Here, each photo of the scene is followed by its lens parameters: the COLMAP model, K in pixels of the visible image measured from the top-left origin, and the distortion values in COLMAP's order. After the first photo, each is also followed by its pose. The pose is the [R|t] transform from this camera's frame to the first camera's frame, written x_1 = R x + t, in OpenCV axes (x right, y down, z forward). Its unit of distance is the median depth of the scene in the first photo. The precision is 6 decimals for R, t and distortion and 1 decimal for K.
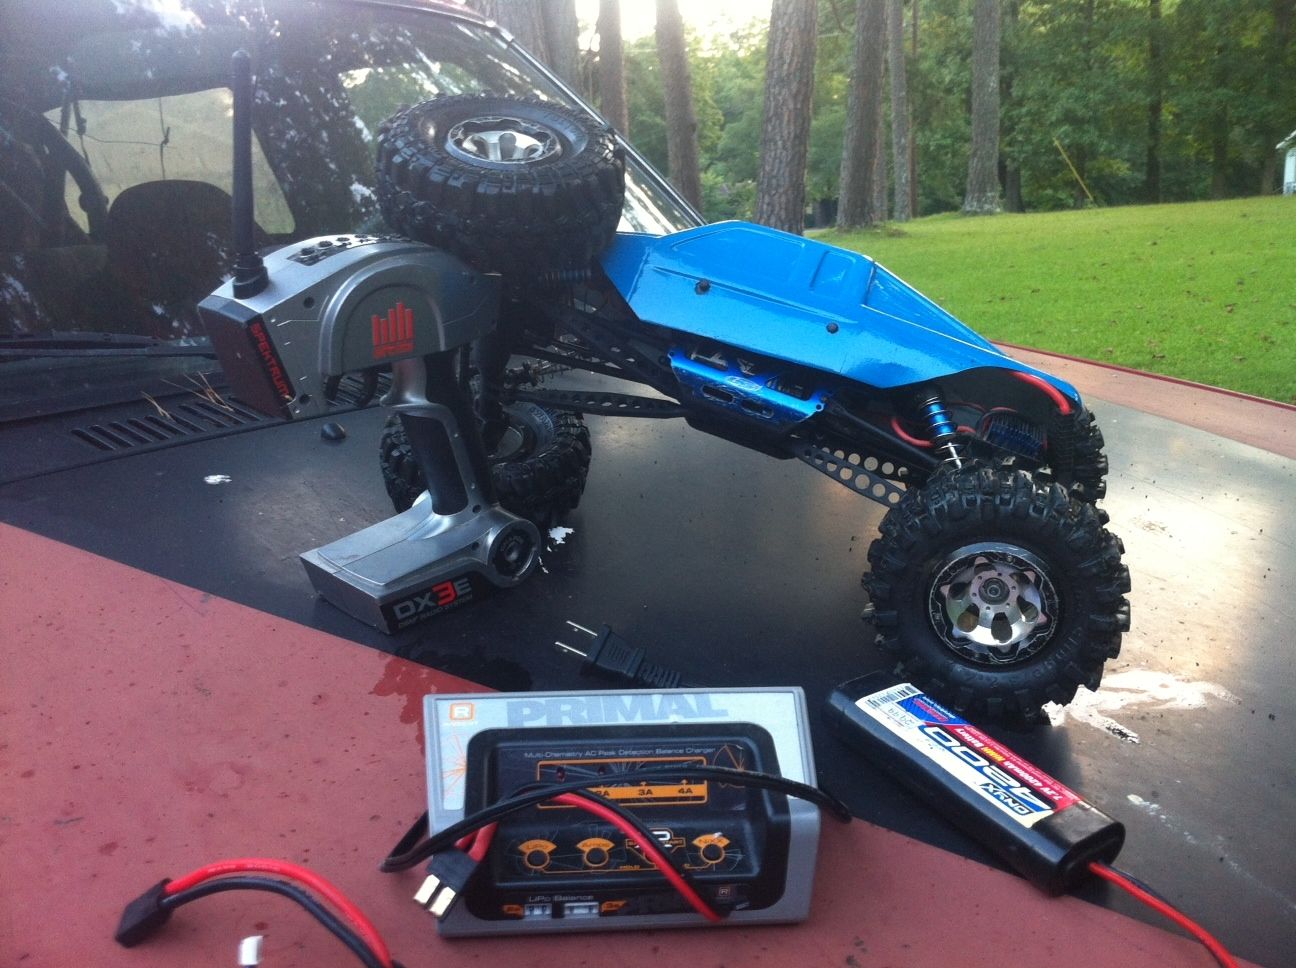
lens RADIAL K [[1213.2, 0, 691.8], [0, 1213.2, 481.8], [0, 0, 1]] dist [0.086065, -0.331896]
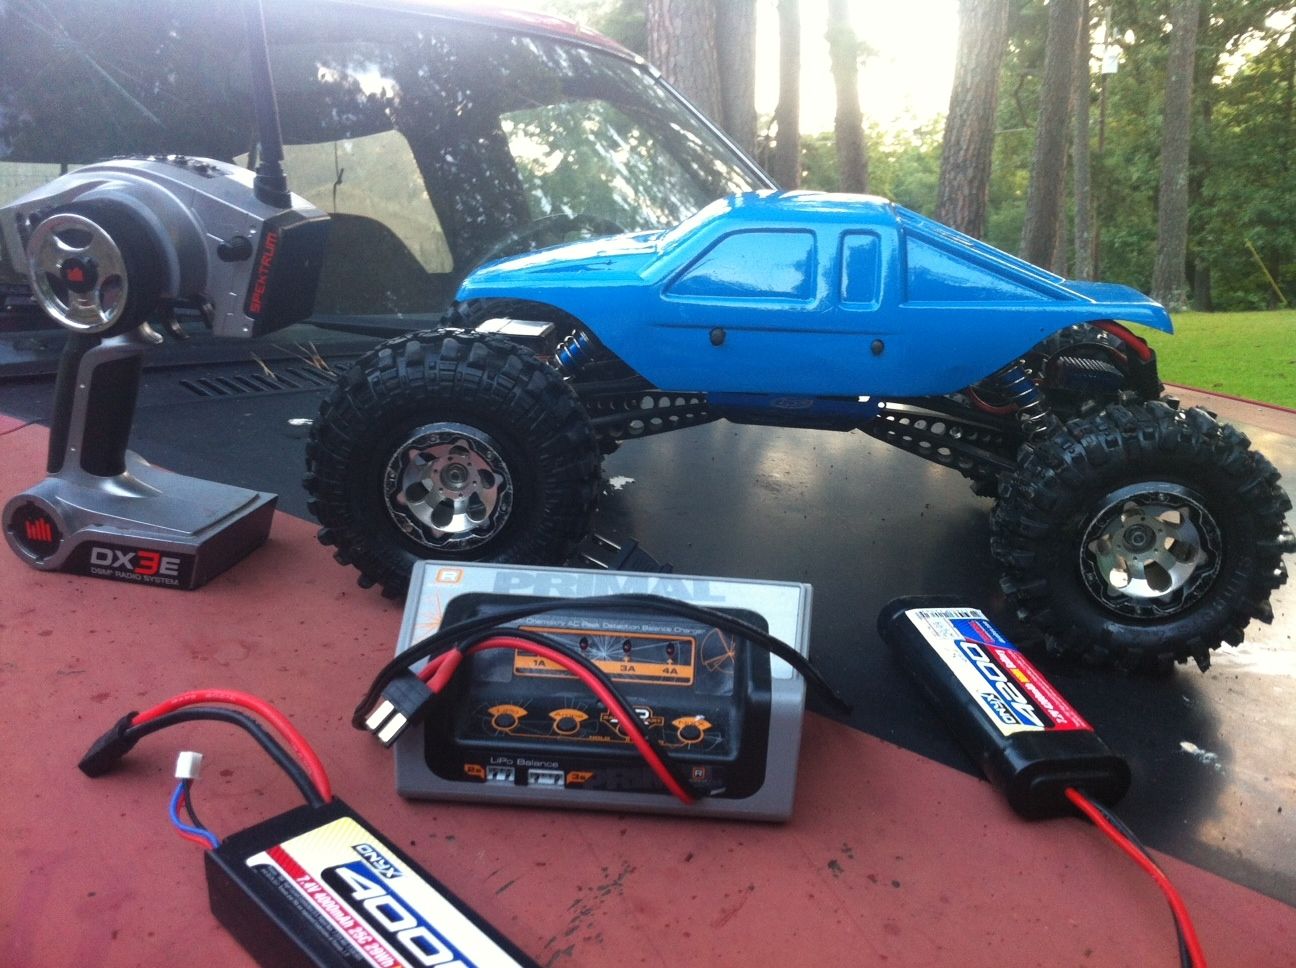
lens RADIAL K [[1213.2, 0, 691.8], [0, 1213.2, 481.8], [0, 0, 1]] dist [0.086065, -0.331896]
pose [[0.990029, 0.046513, -0.132963, 0.131173], [-0.055318, 0.996459, -0.063313, 0.168065], [0.129547, 0.070037, 0.989097, 0.060295]]
